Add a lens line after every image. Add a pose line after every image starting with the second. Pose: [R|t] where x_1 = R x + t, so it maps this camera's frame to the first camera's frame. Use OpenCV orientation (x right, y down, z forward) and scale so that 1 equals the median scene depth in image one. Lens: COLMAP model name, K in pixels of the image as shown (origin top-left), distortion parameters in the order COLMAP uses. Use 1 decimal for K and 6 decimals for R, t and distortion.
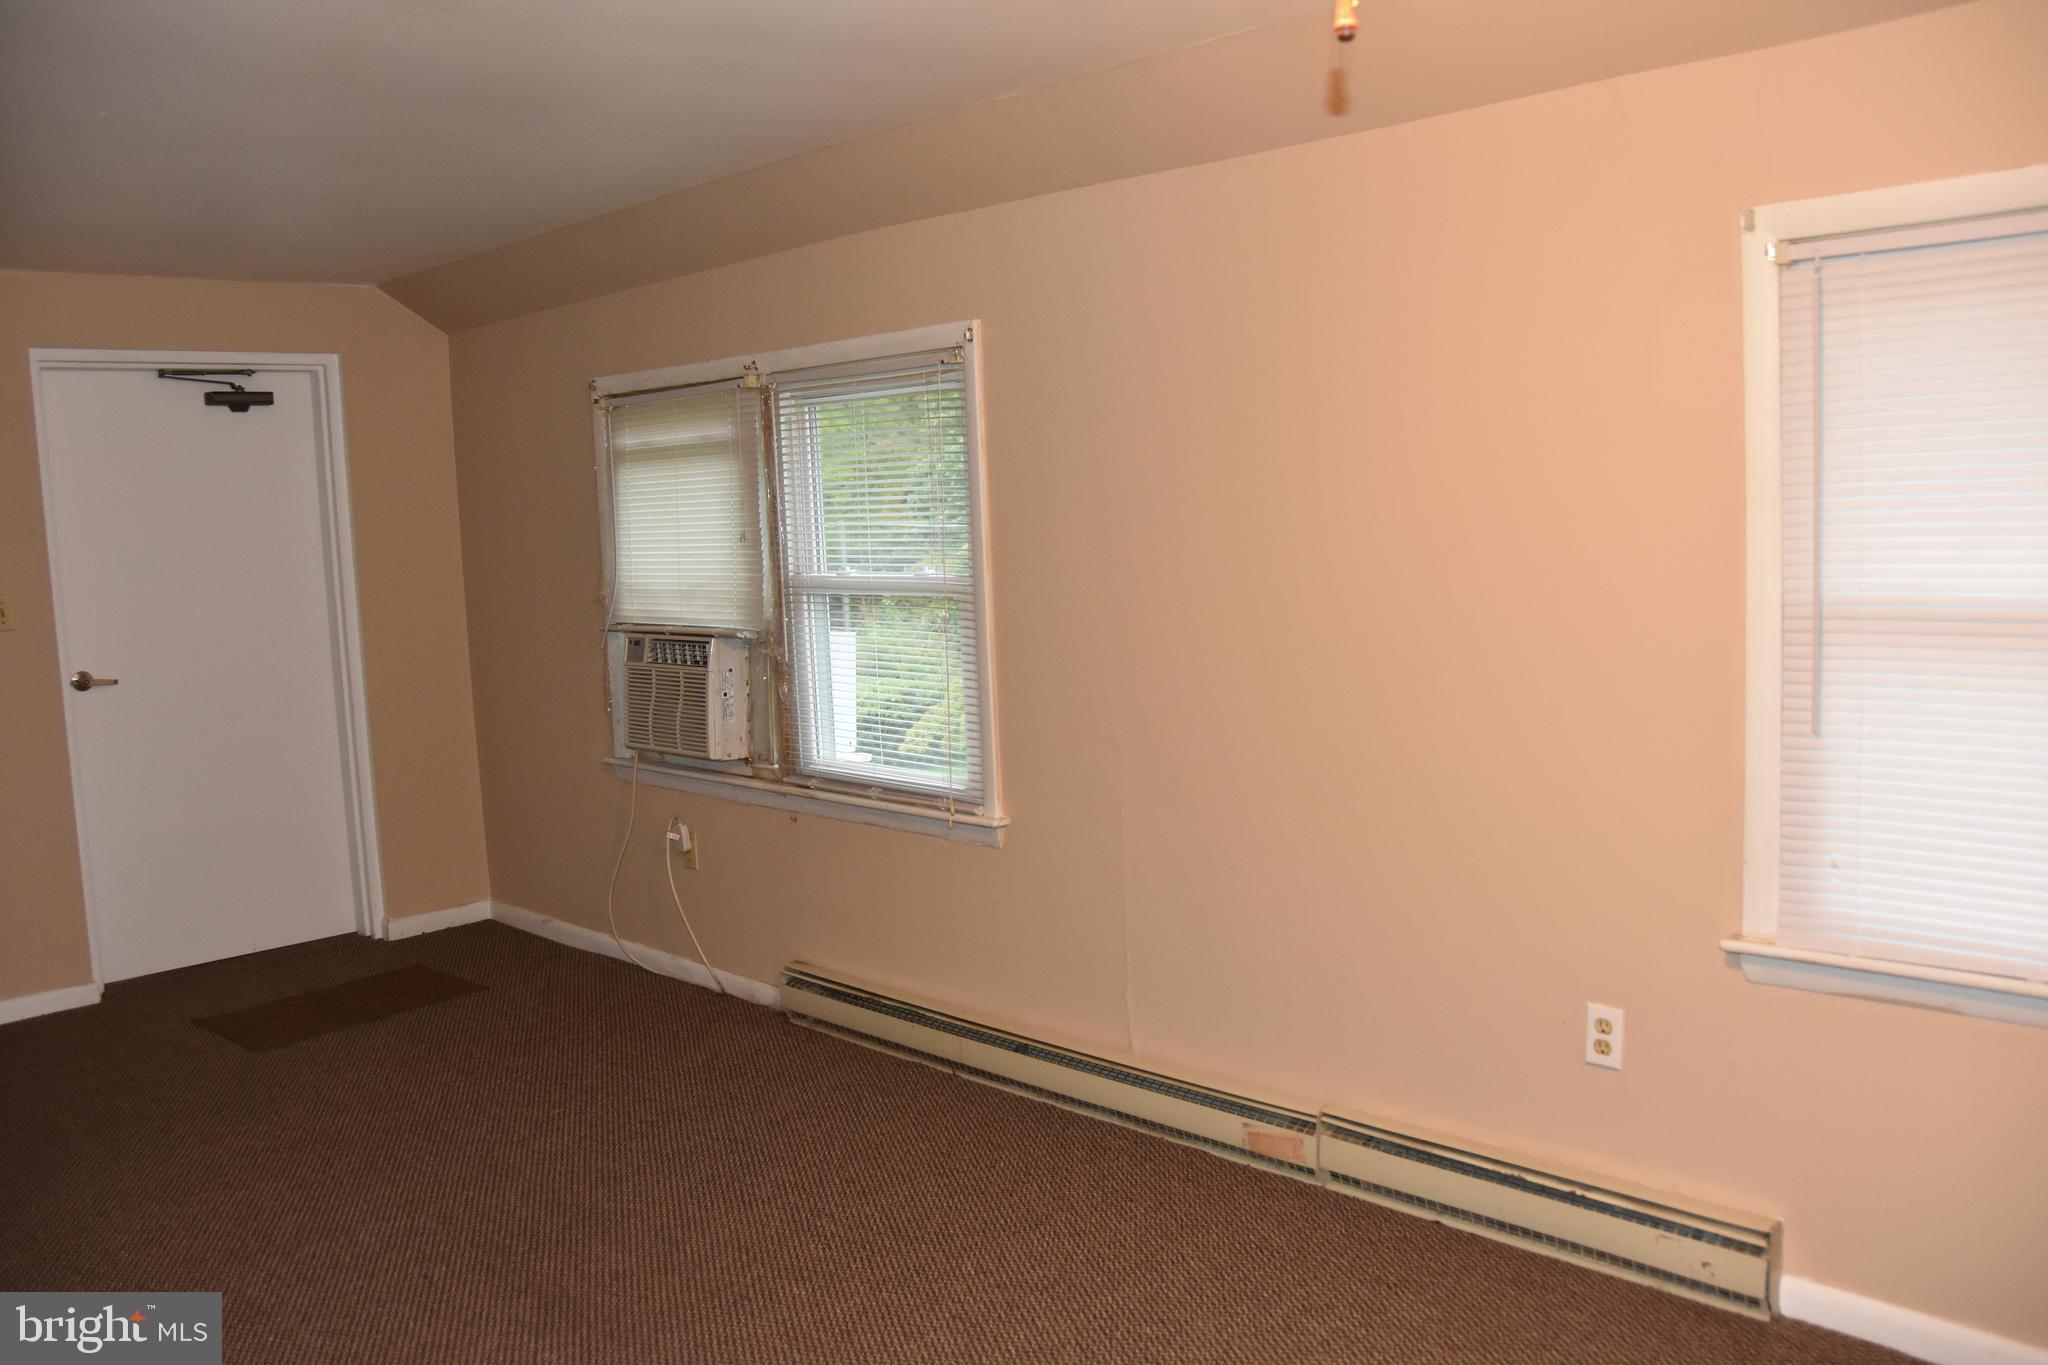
lens RADIAL K [[1630.8, 0, 1024.0], [0, 1630.8, 682.5], [0, 0, 1]] dist [-0.159961, 0.123985]
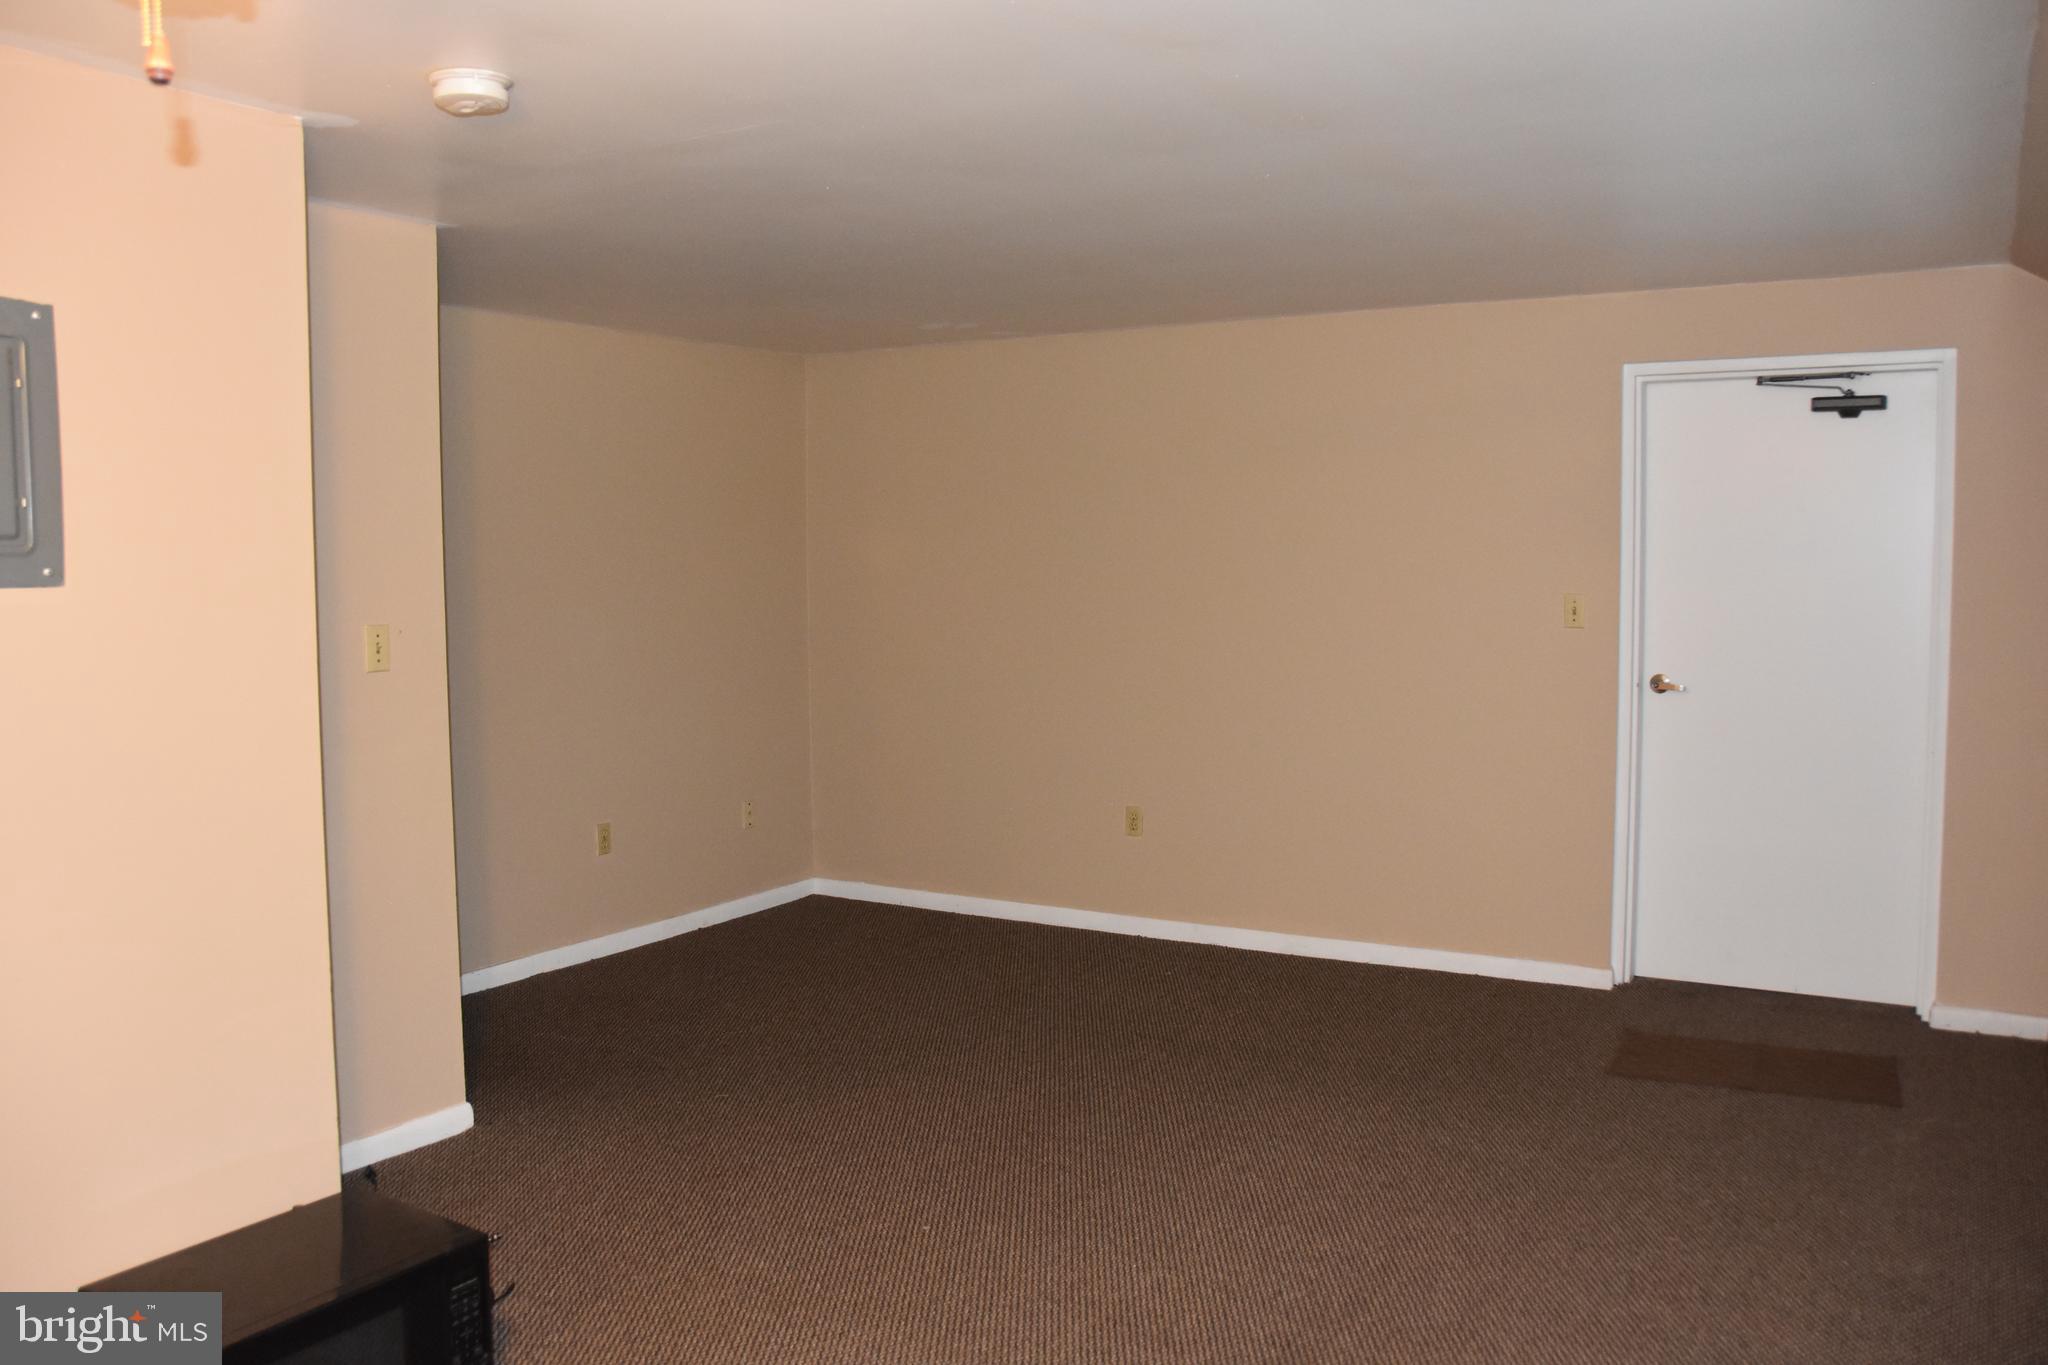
lens RADIAL K [[1630.8, 0, 1024.0], [0, 1630.8, 682.5], [0, 0, 1]] dist [-0.159961, 0.123985]
pose [[0.238700, 0.118047, -0.963892, 0.305001], [-0.110430, 0.989445, 0.093829, -0.052518], [0.964794, 0.084045, 0.249216, 0.324383]]
